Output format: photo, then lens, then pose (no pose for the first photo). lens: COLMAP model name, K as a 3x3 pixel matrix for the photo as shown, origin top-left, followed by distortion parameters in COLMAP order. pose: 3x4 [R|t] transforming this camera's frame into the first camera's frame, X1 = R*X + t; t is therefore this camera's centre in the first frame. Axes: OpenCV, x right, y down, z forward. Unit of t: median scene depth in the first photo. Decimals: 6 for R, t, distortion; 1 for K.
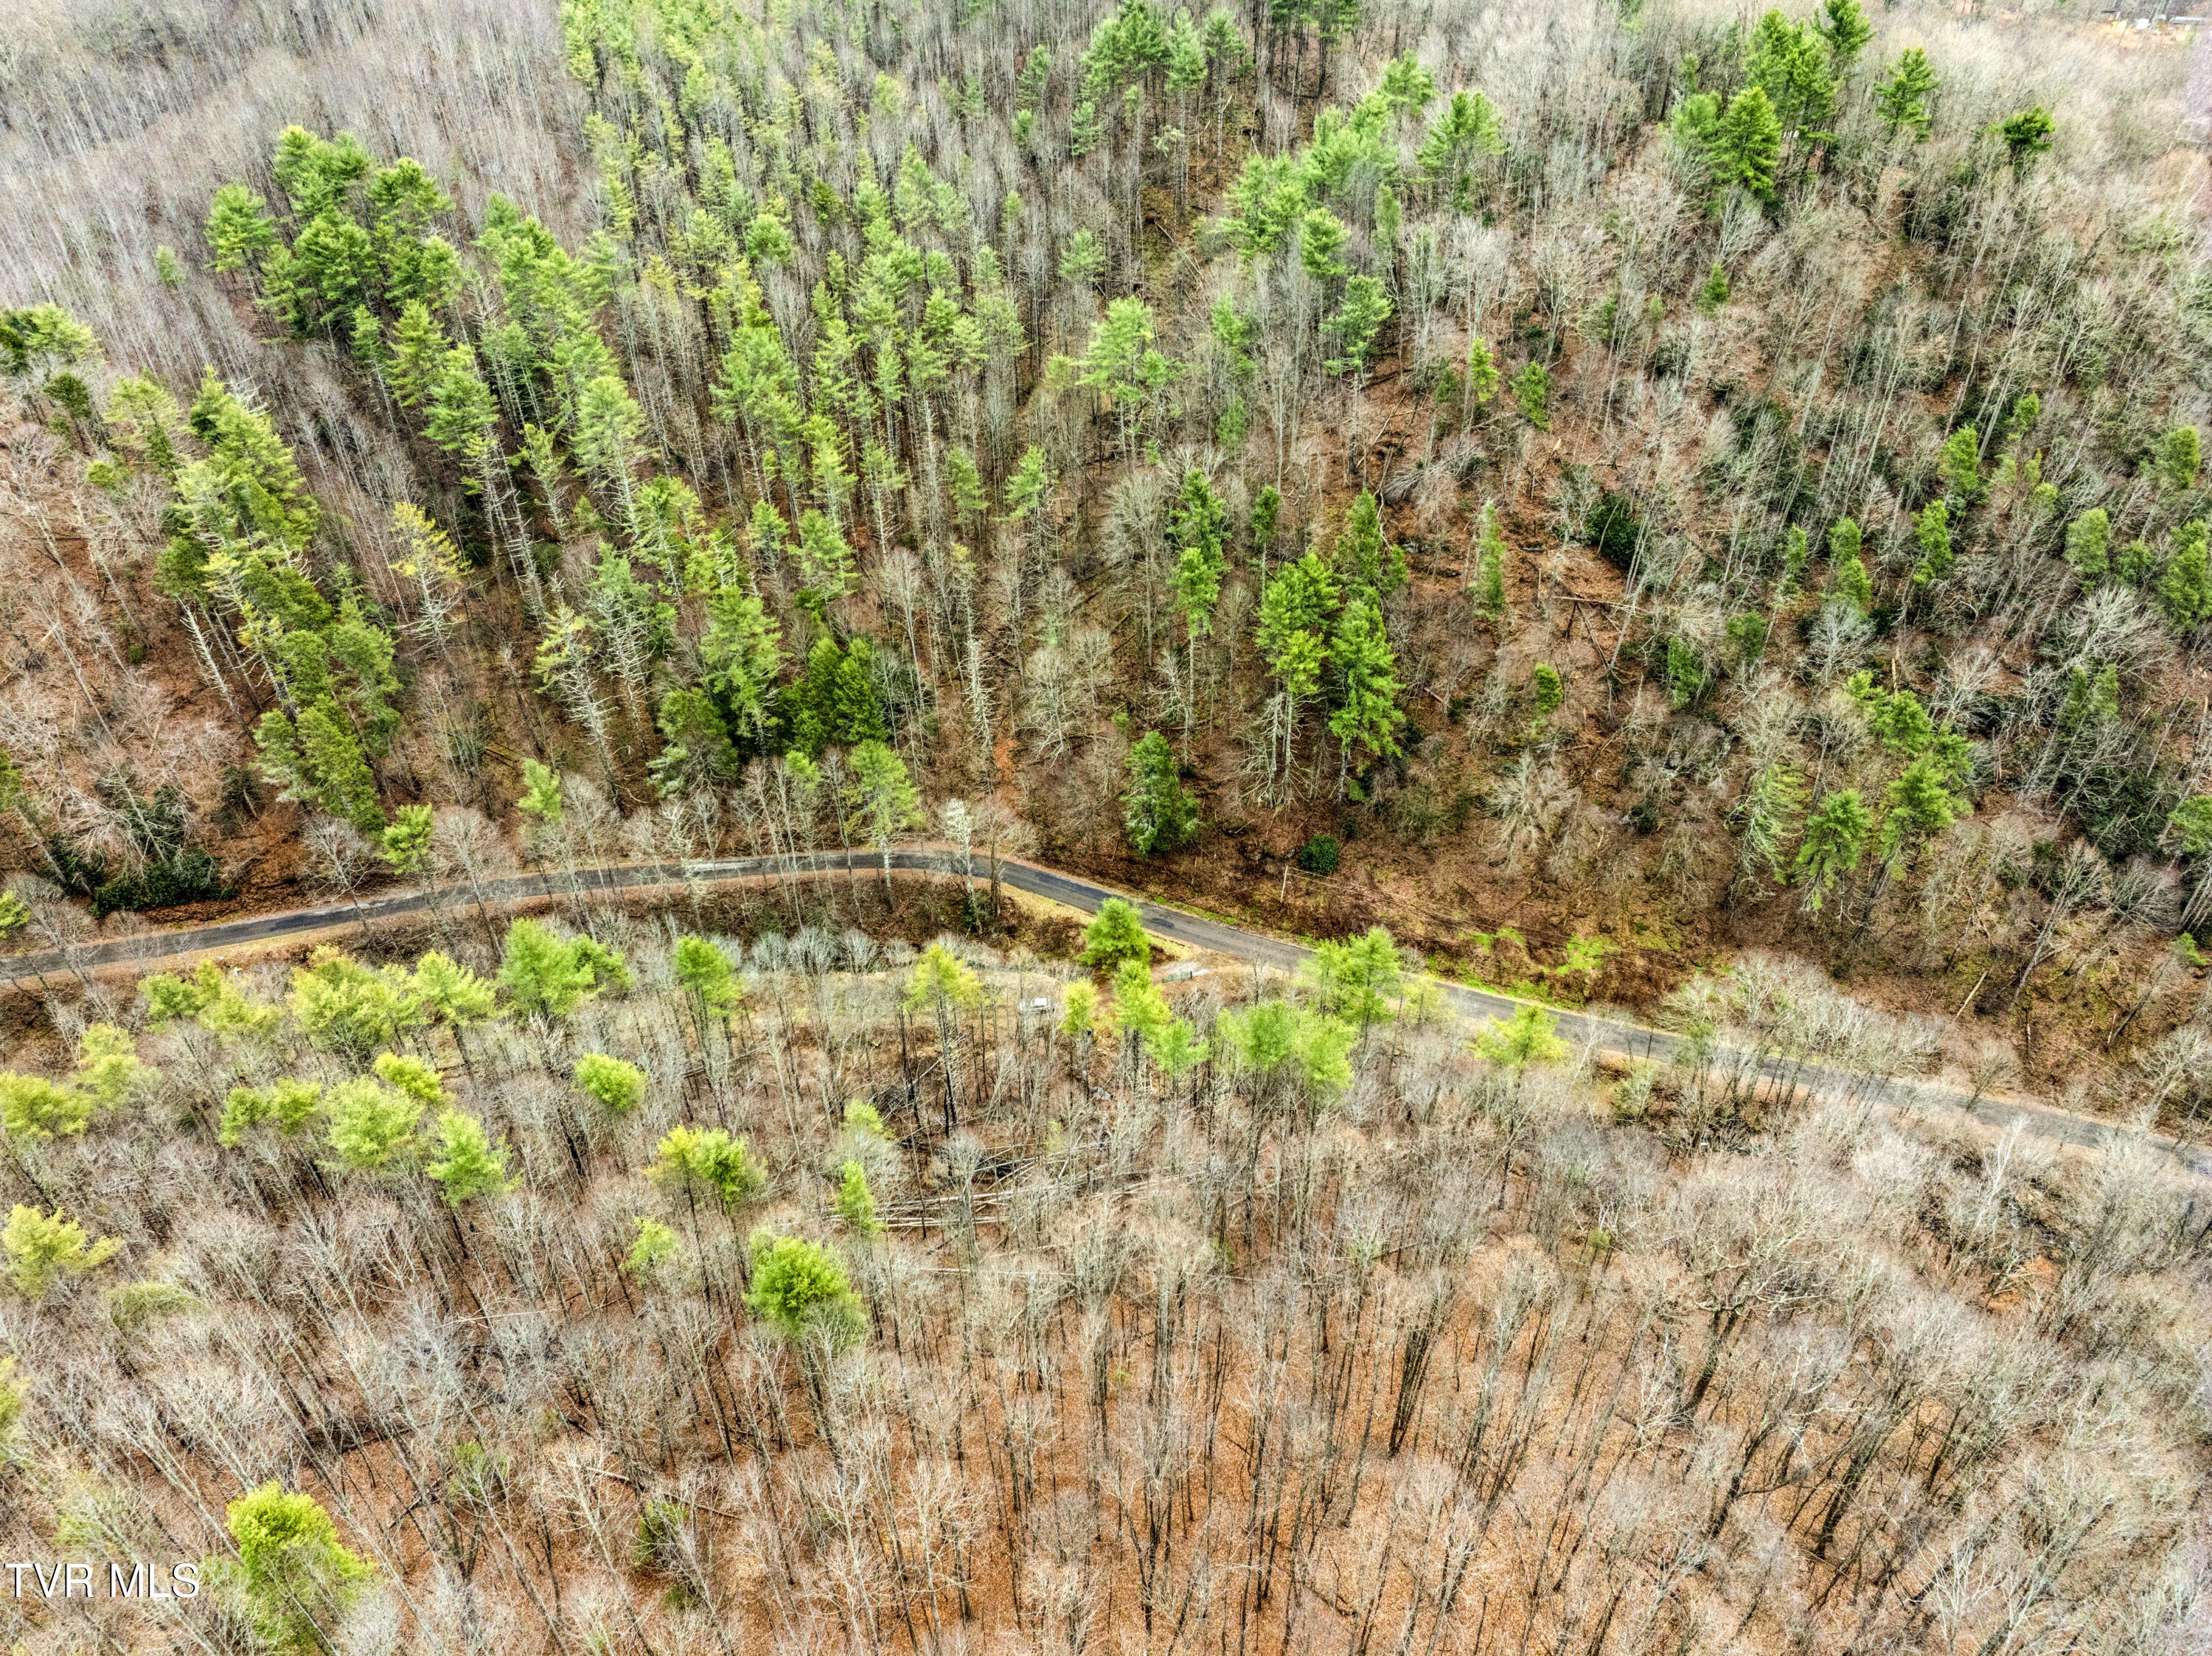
lens RADIAL K [[1562.6, 0, 1109.3], [0, 1562.6, 816.4], [0, 0, 1]] dist [-0.060218, 0.031834]
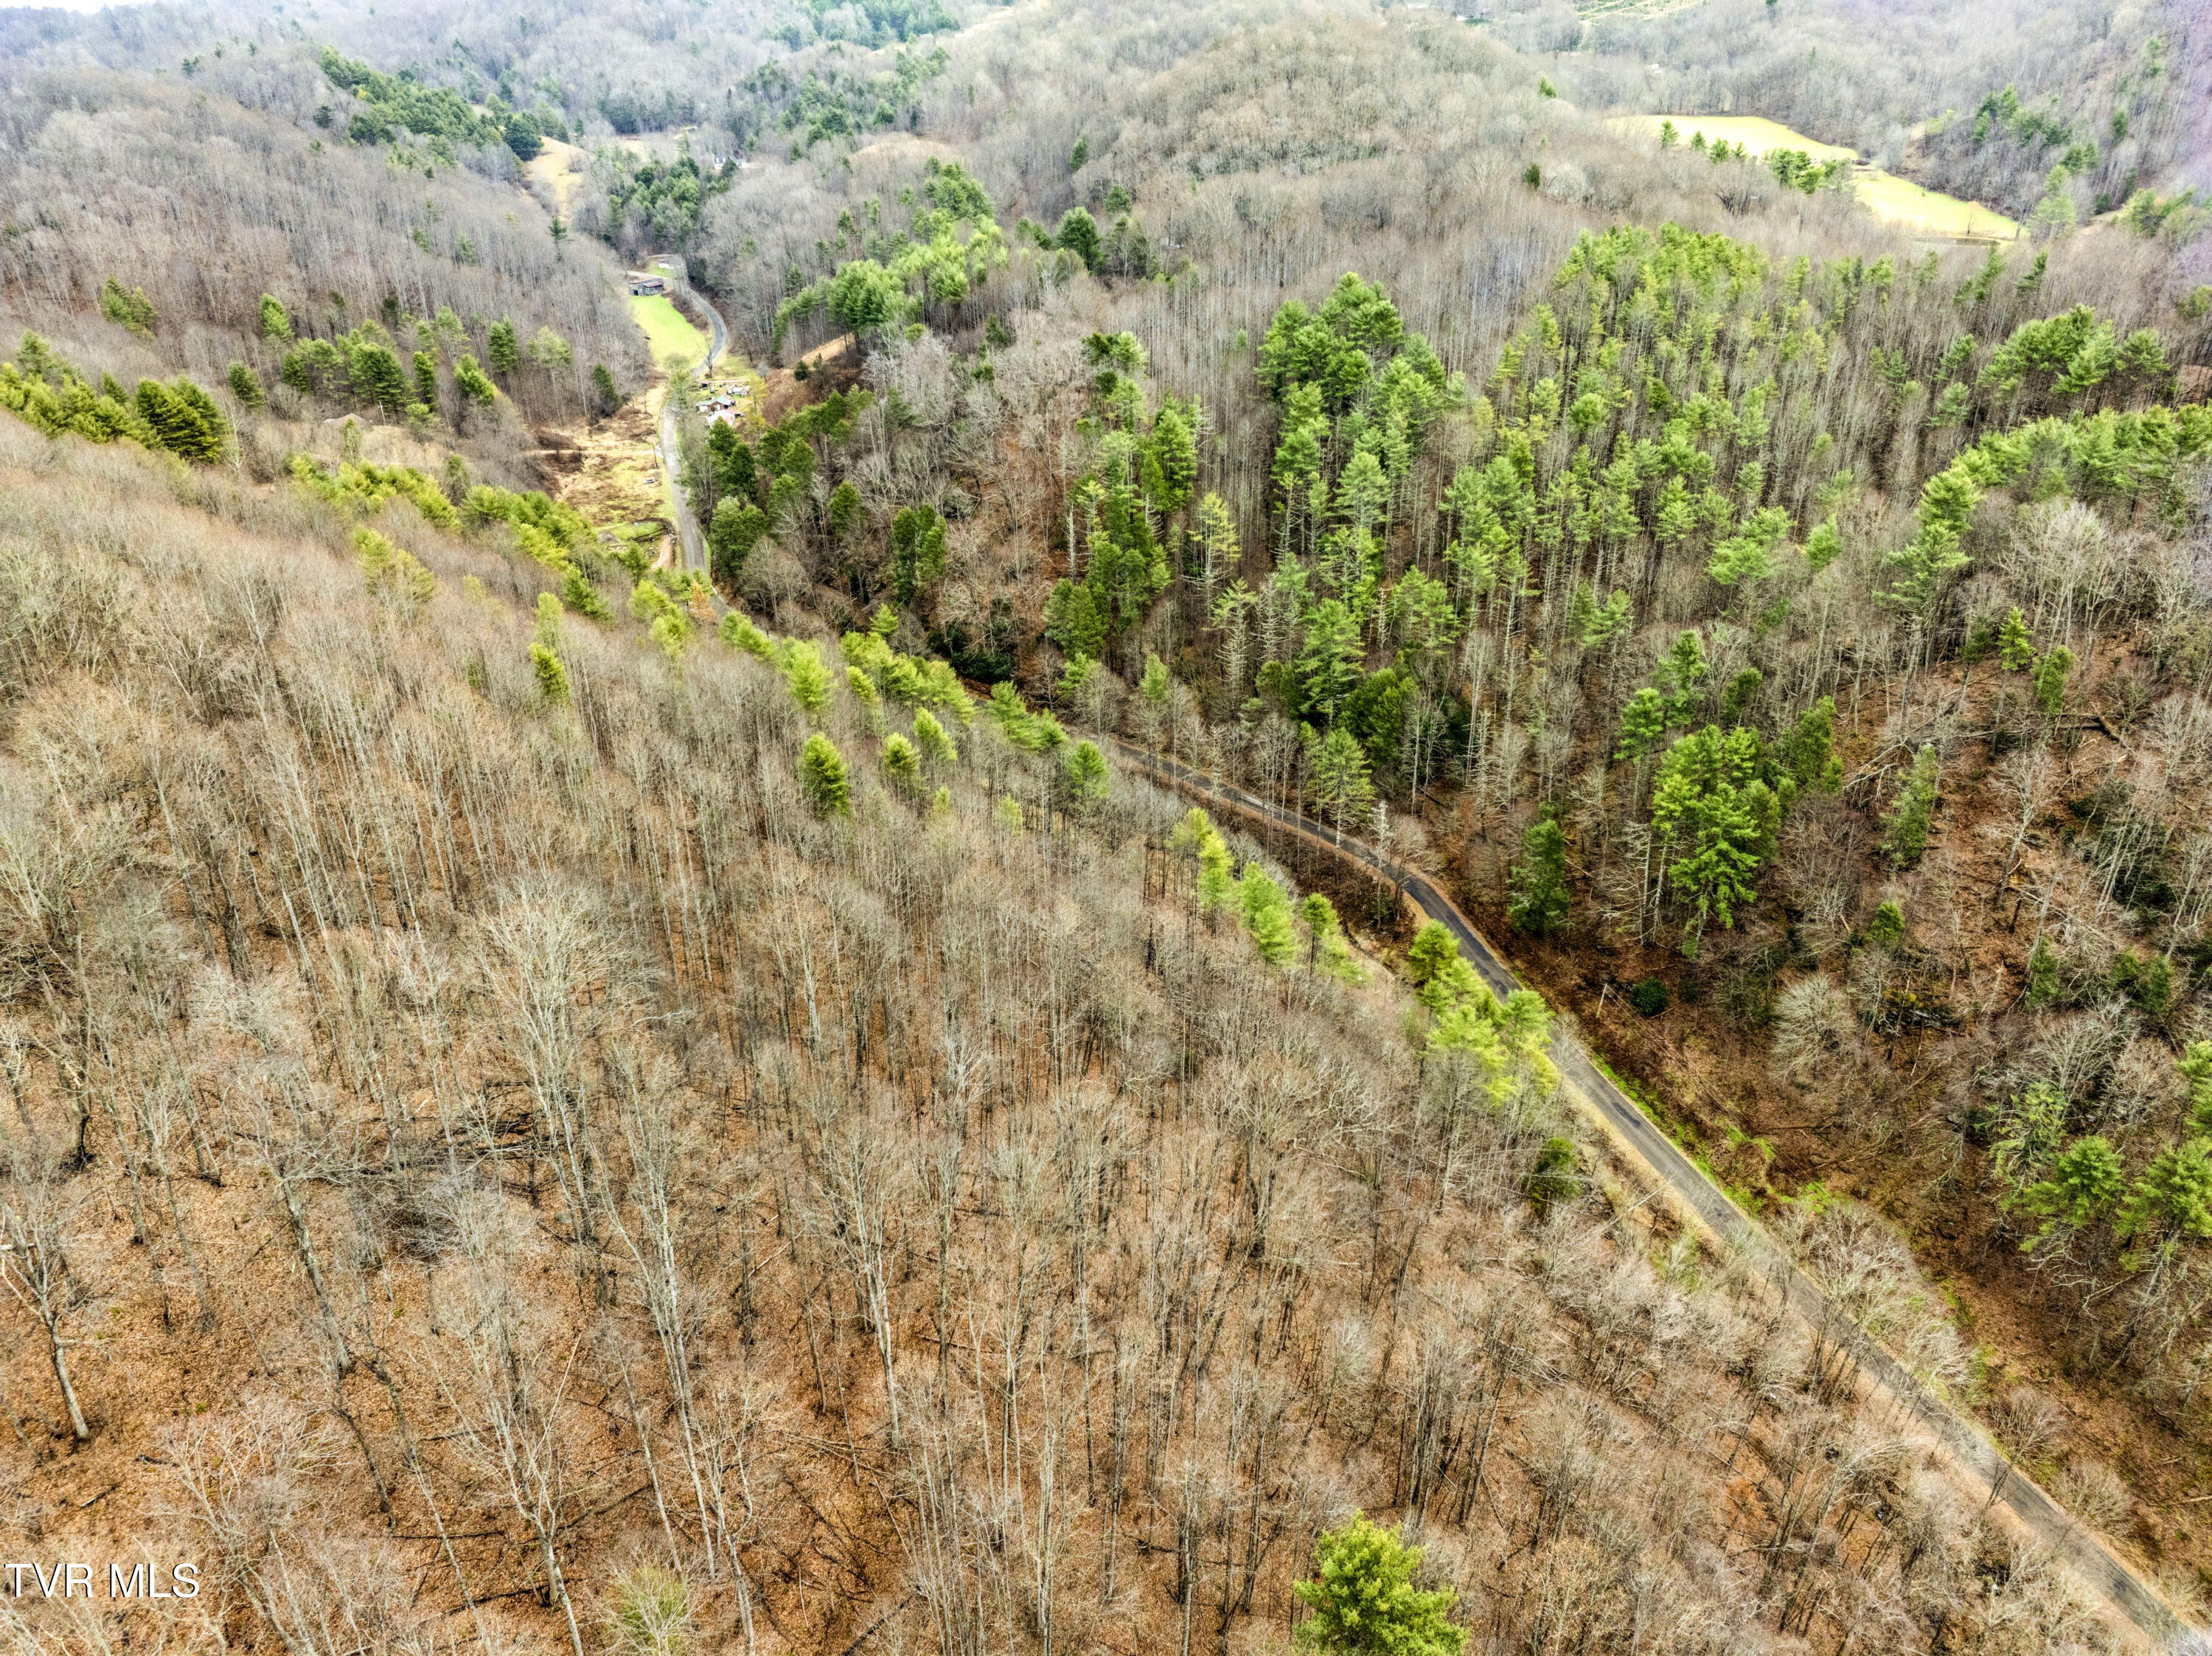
lens RADIAL K [[1557.6, 0, 1106.0], [0, 1557.6, 828.0], [0, 0, 1]] dist [-0.030350, -0.008170]
pose [[0.623636, 0.375485, -0.685630, 0.595101], [-0.488750, 0.871804, 0.032886, 0.071732], [0.610083, 0.314593, 0.727207, -0.035062]]
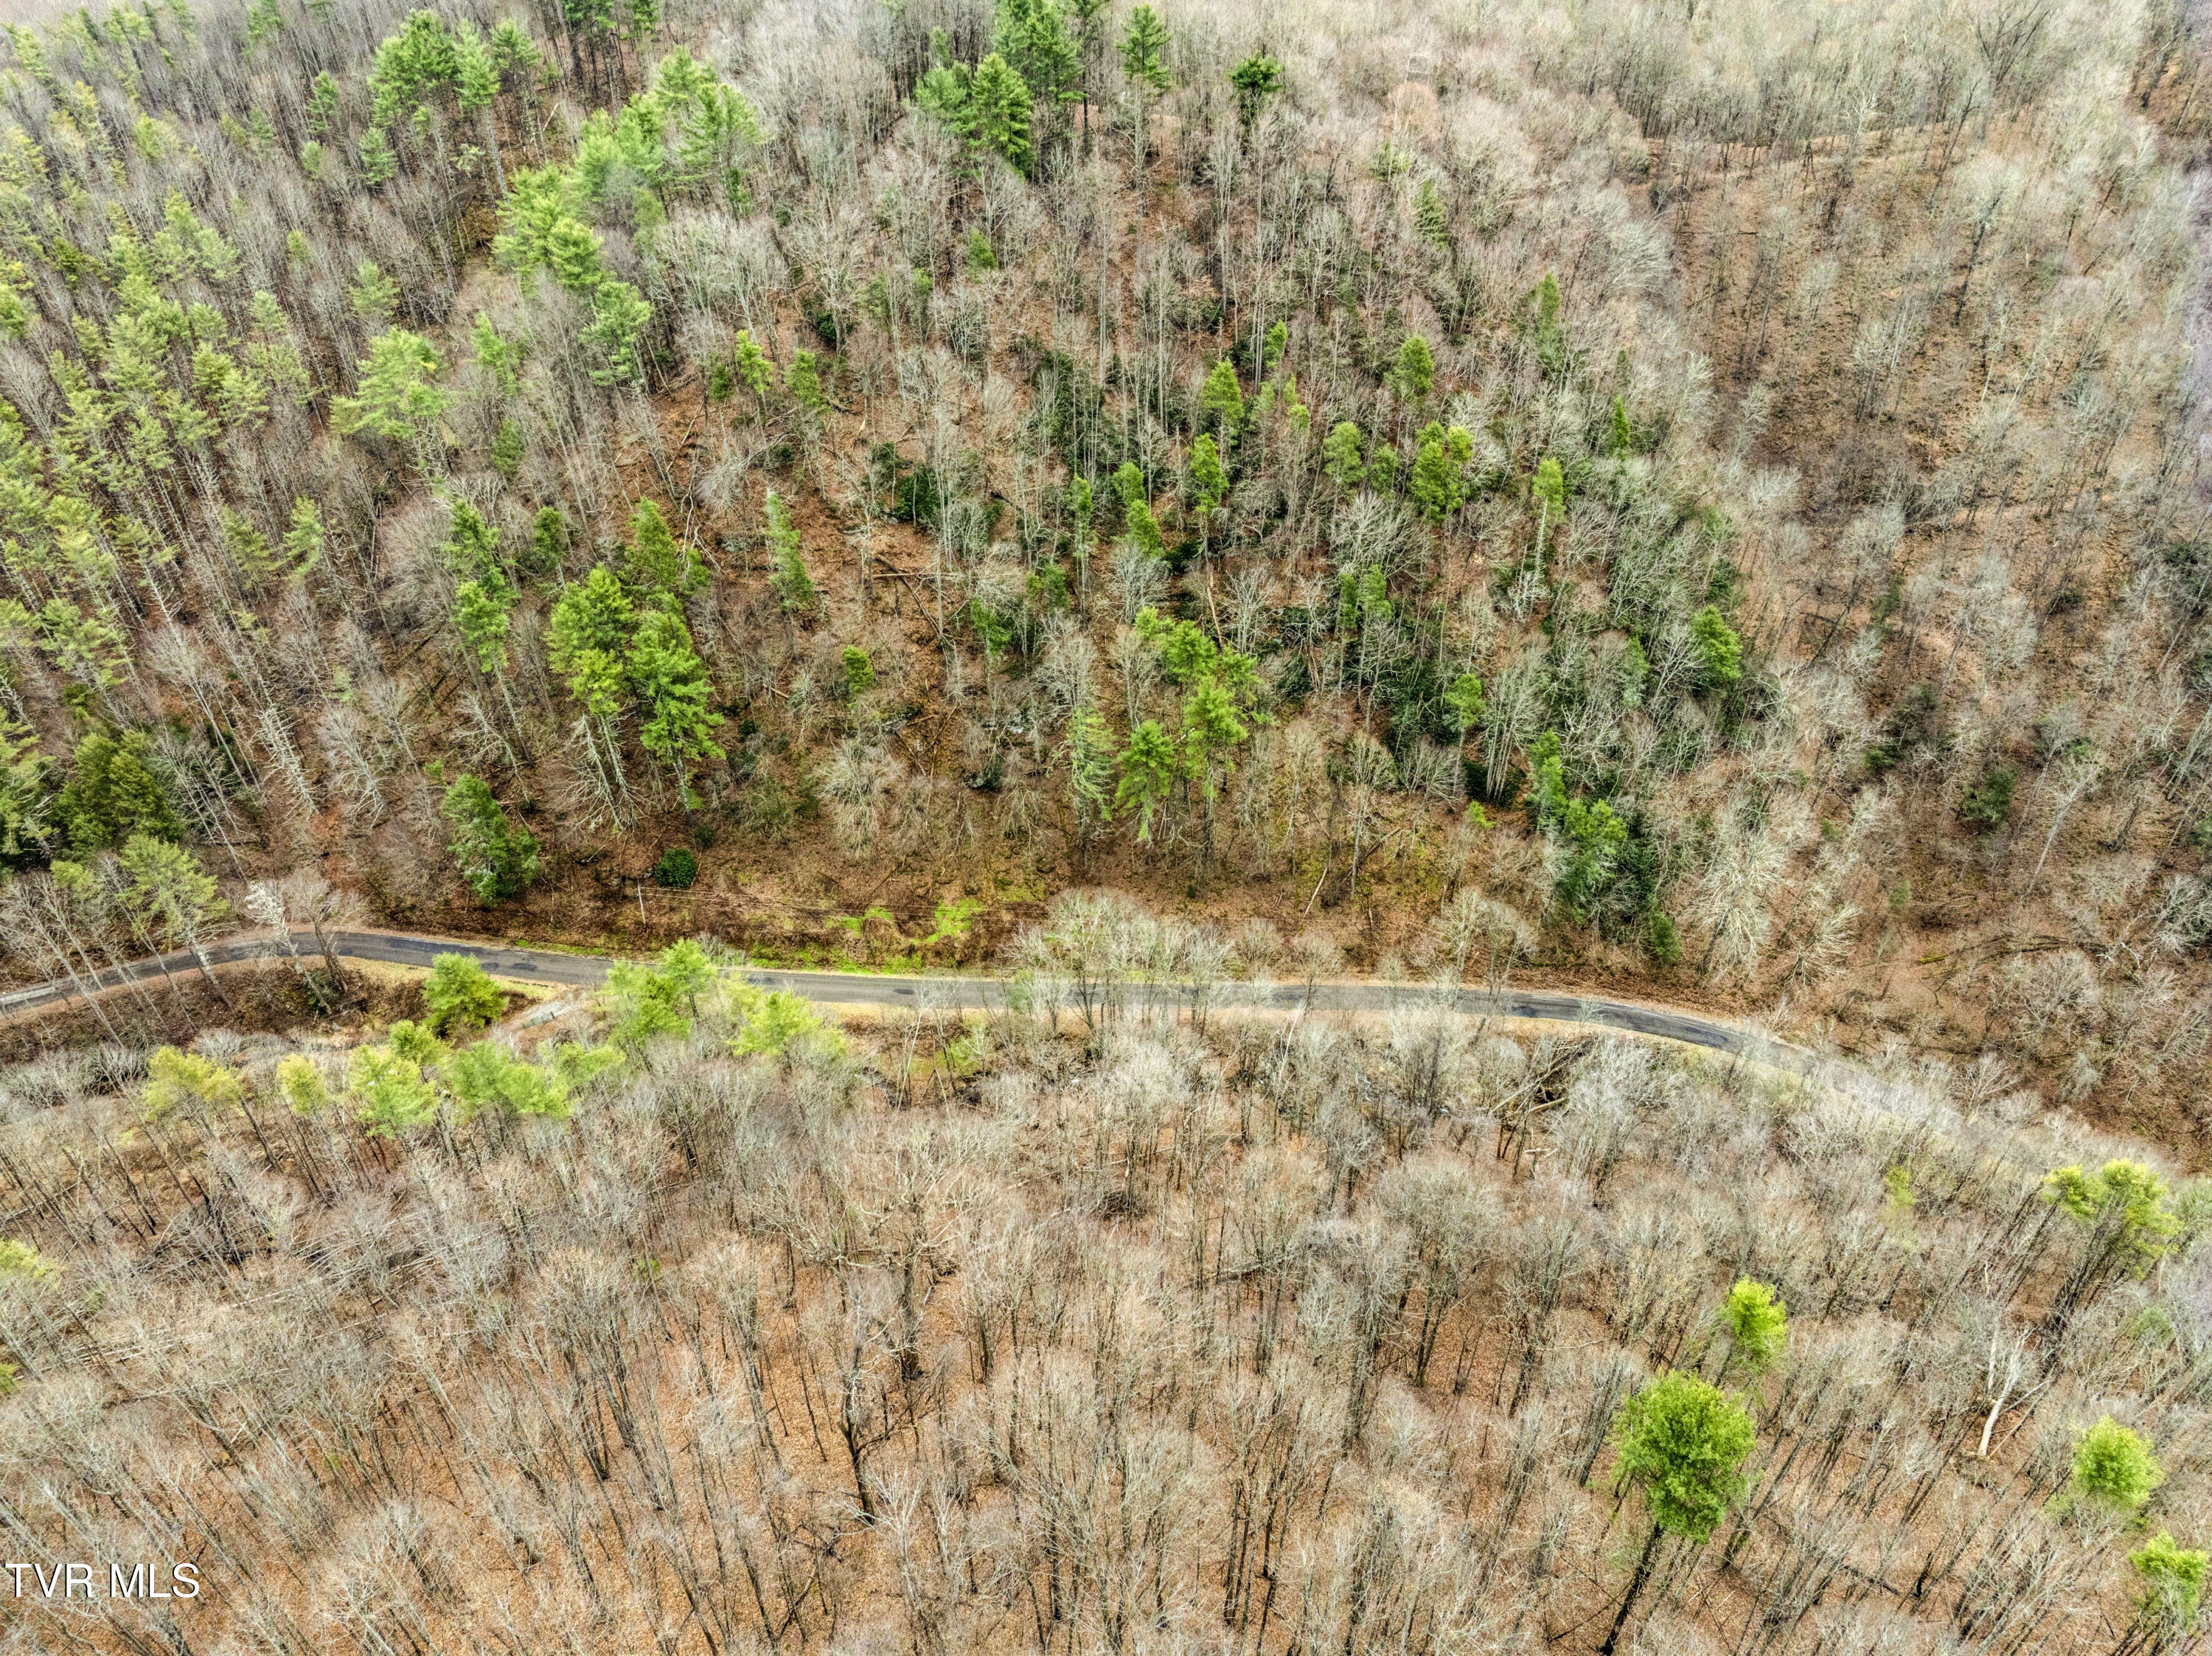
lens RADIAL K [[1557.6, 0, 1106.0], [0, 1557.6, 828.0], [0, 0, 1]] dist [-0.030350, -0.008170]
pose [[0.962554, -0.171934, 0.209590, 0.197691], [0.170189, 0.985056, 0.026471, 0.019522], [-0.211009, 0.010190, 0.977431, -0.020417]]
